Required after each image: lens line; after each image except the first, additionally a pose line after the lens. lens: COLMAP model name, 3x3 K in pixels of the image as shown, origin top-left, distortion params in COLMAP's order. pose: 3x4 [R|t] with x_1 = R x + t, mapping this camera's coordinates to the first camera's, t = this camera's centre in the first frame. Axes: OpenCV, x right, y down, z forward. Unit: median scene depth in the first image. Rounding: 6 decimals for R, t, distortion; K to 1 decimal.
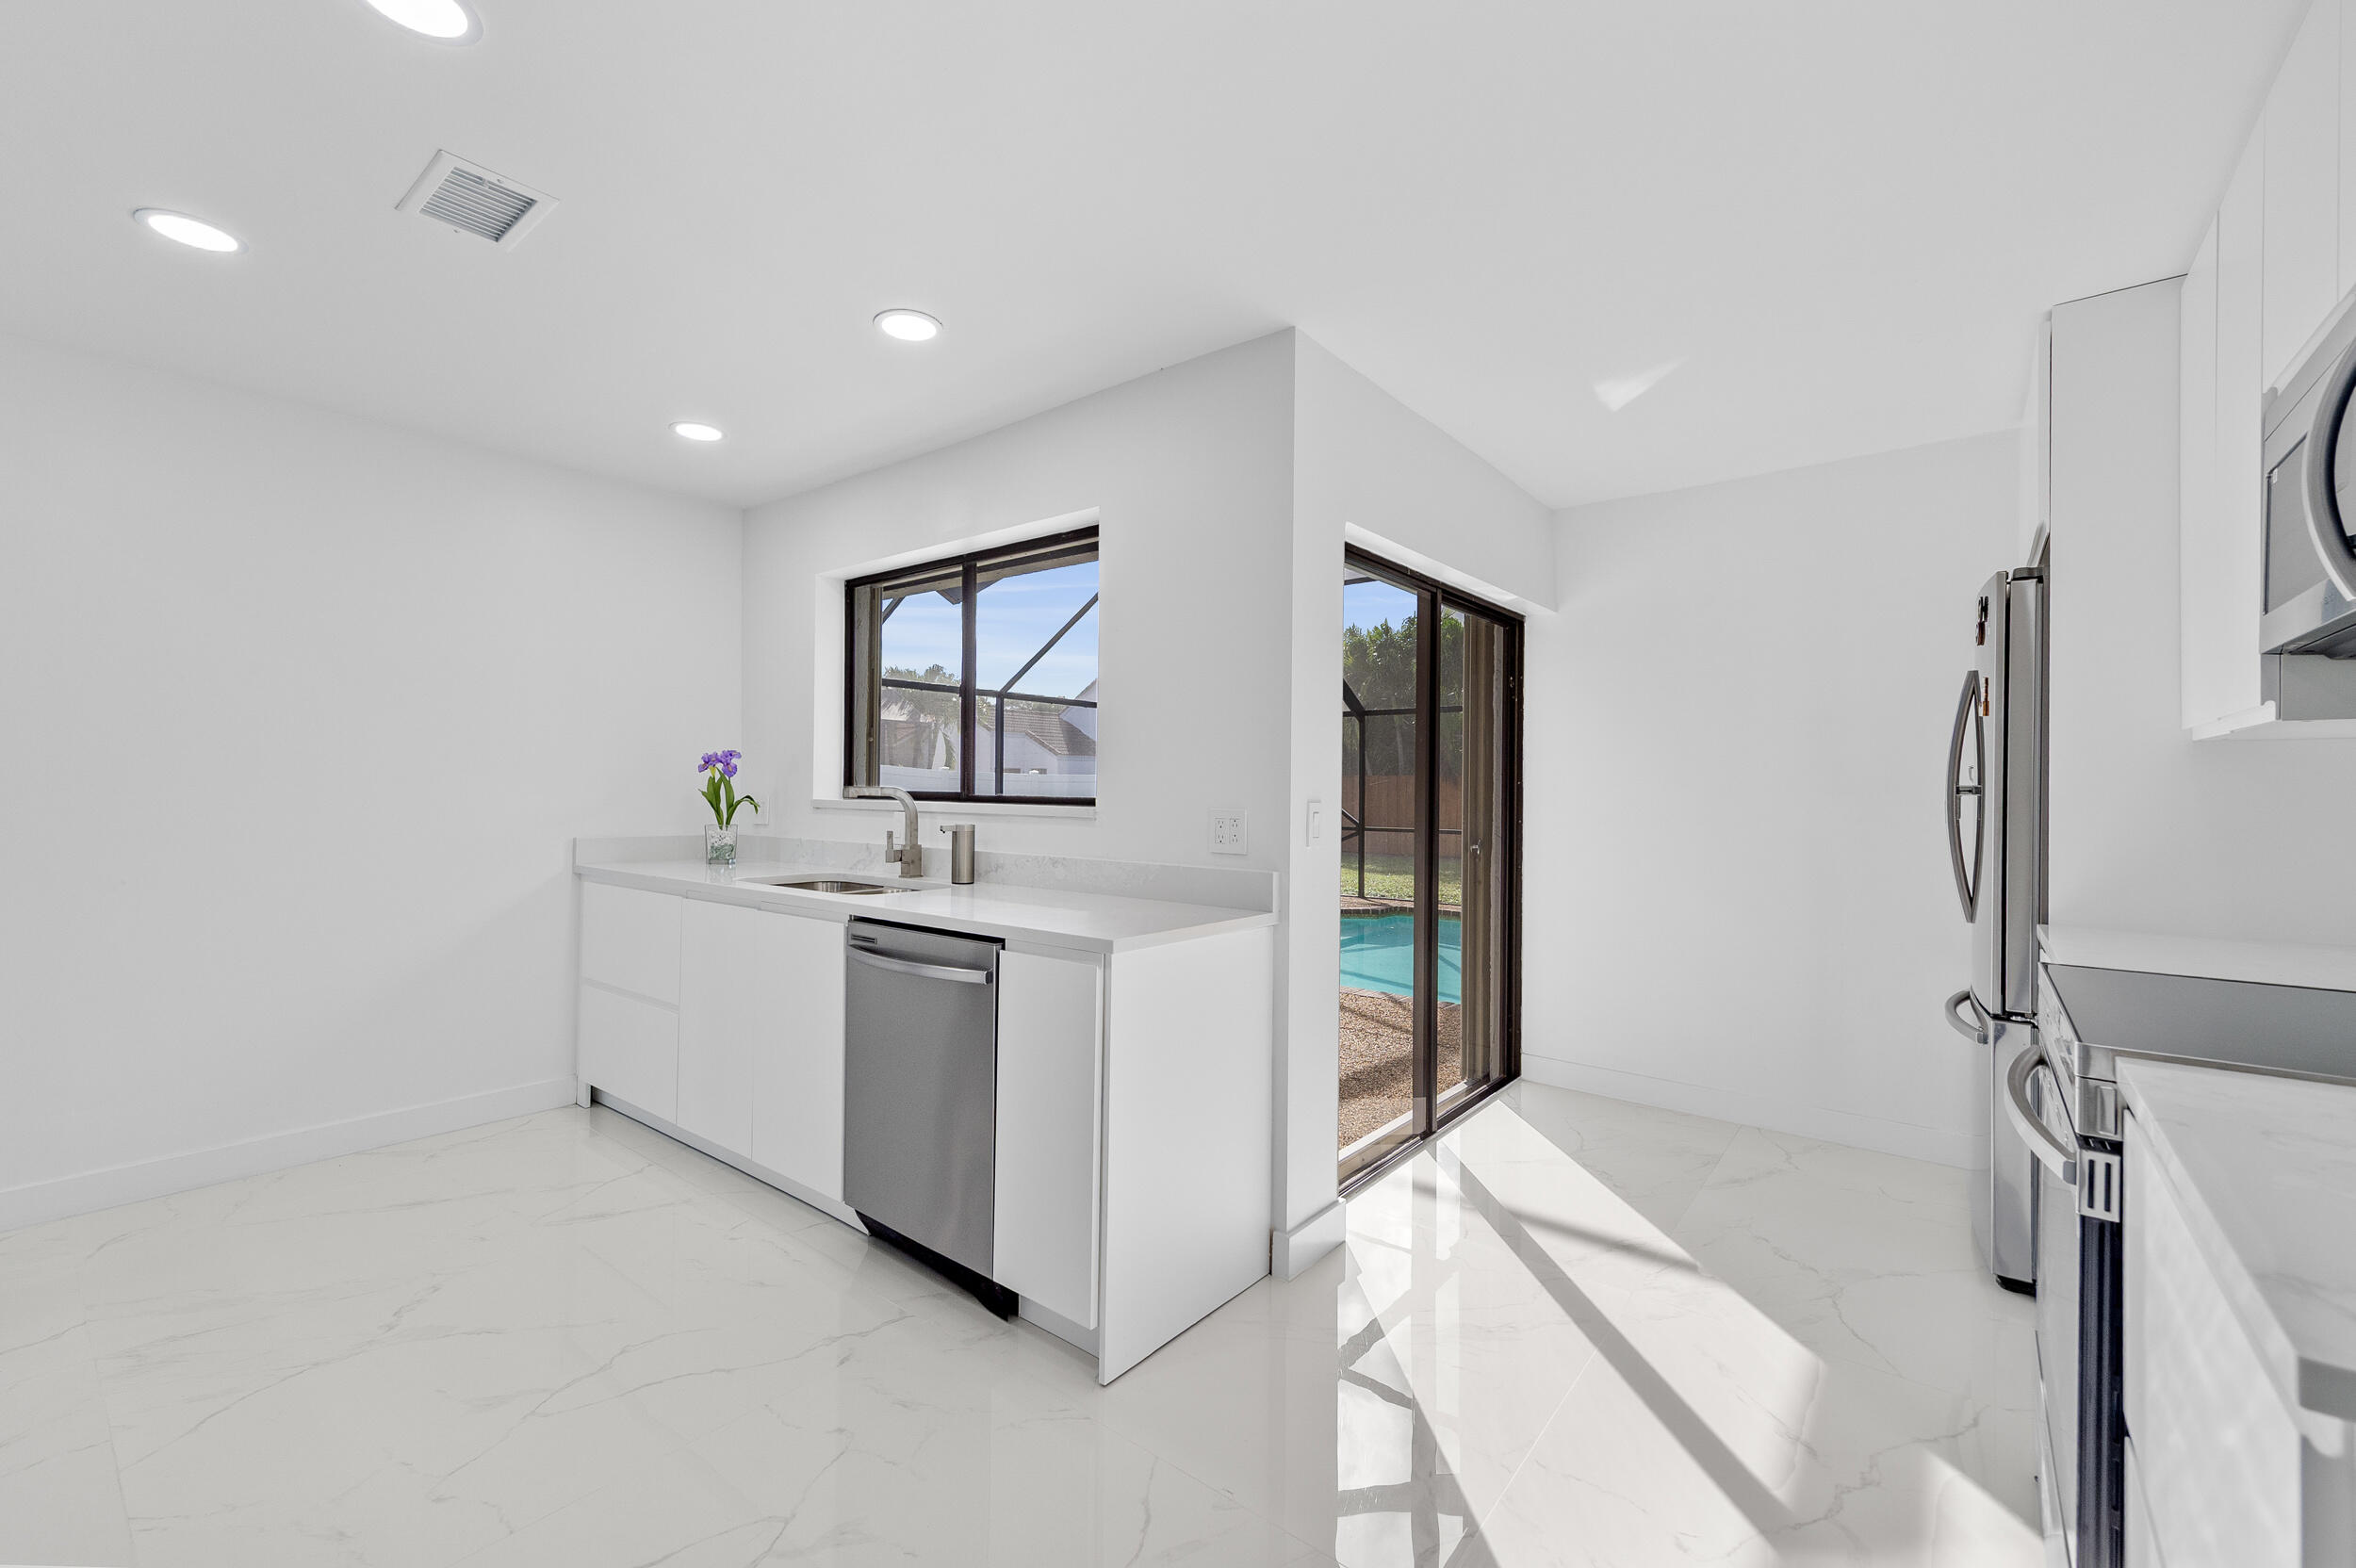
lens RADIAL K [[980.1, 0, 1178.0], [0, 980.1, 784.0], [0, 0, 1]] dist [0.000601, 0.000030]
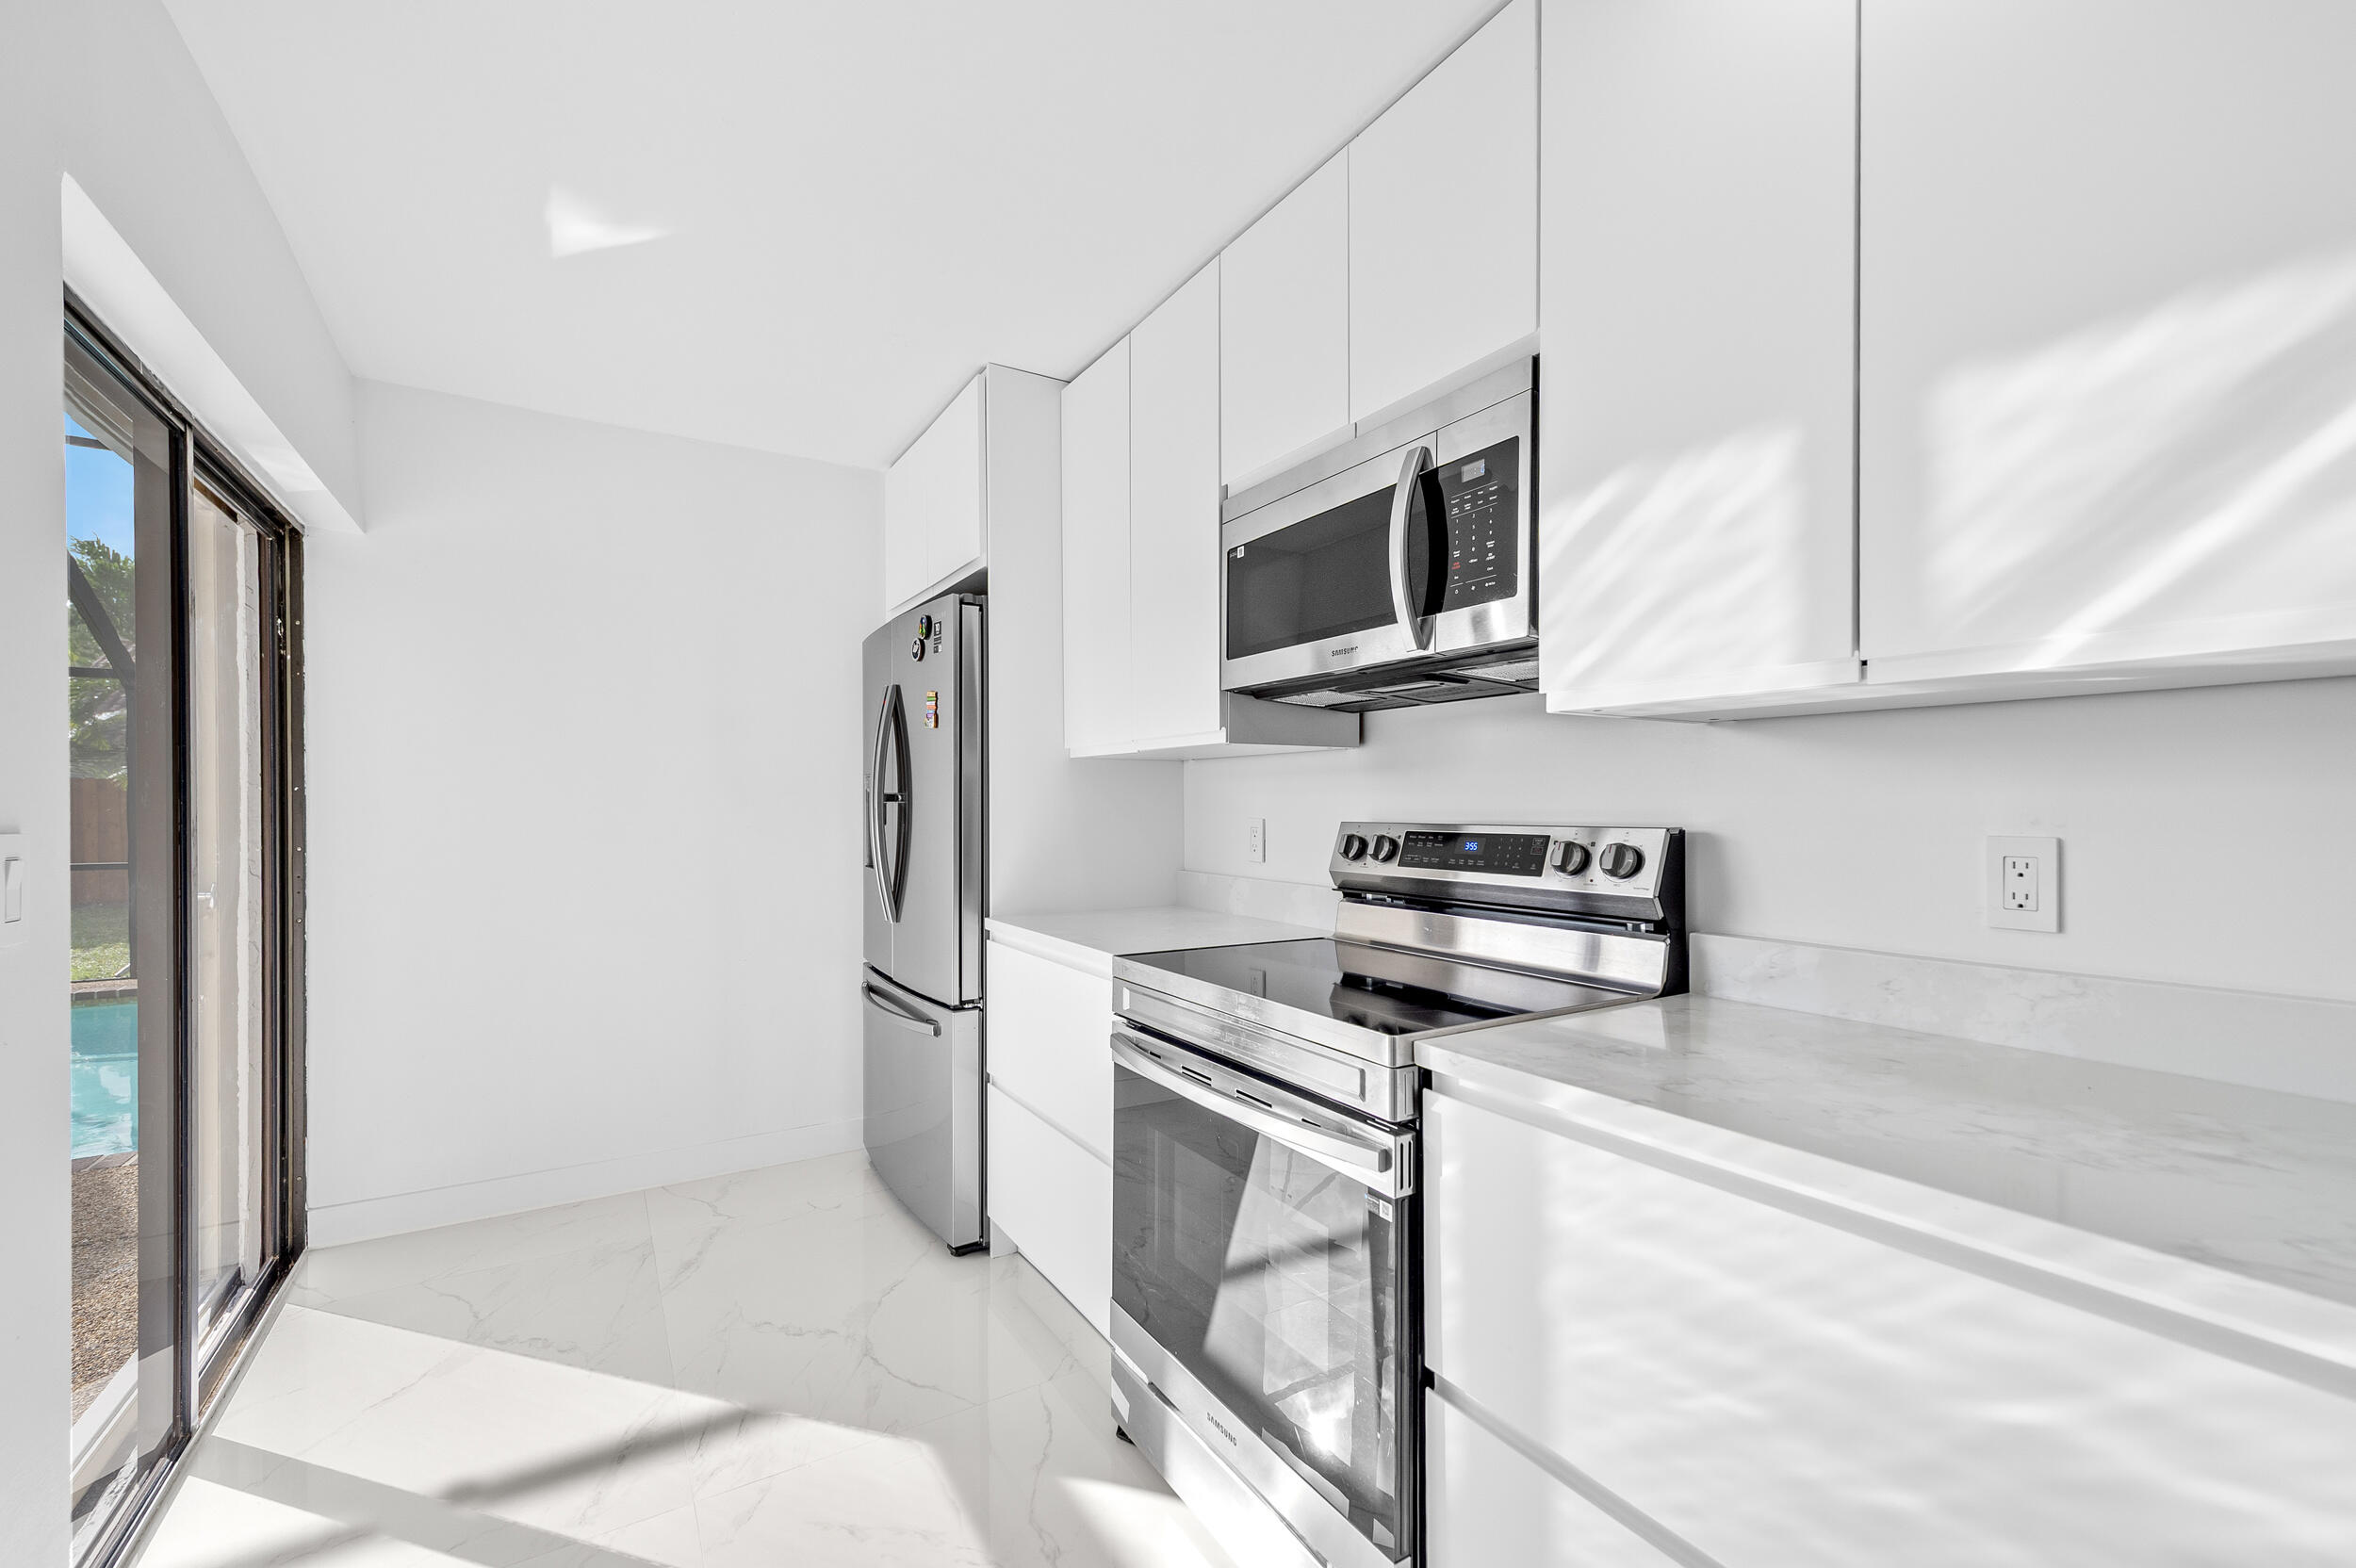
lens RADIAL K [[953.2, 0, 1161.8], [0, 953.2, 808.0], [0, 0, 1]] dist [0.012961, -0.000059]
pose [[0.348053, -0.012756, 0.937388, -0.057442], [-0.003599, 0.999882, 0.014943, 0.001593], [-0.937468, -0.008575, 0.347966, 0.376179]]
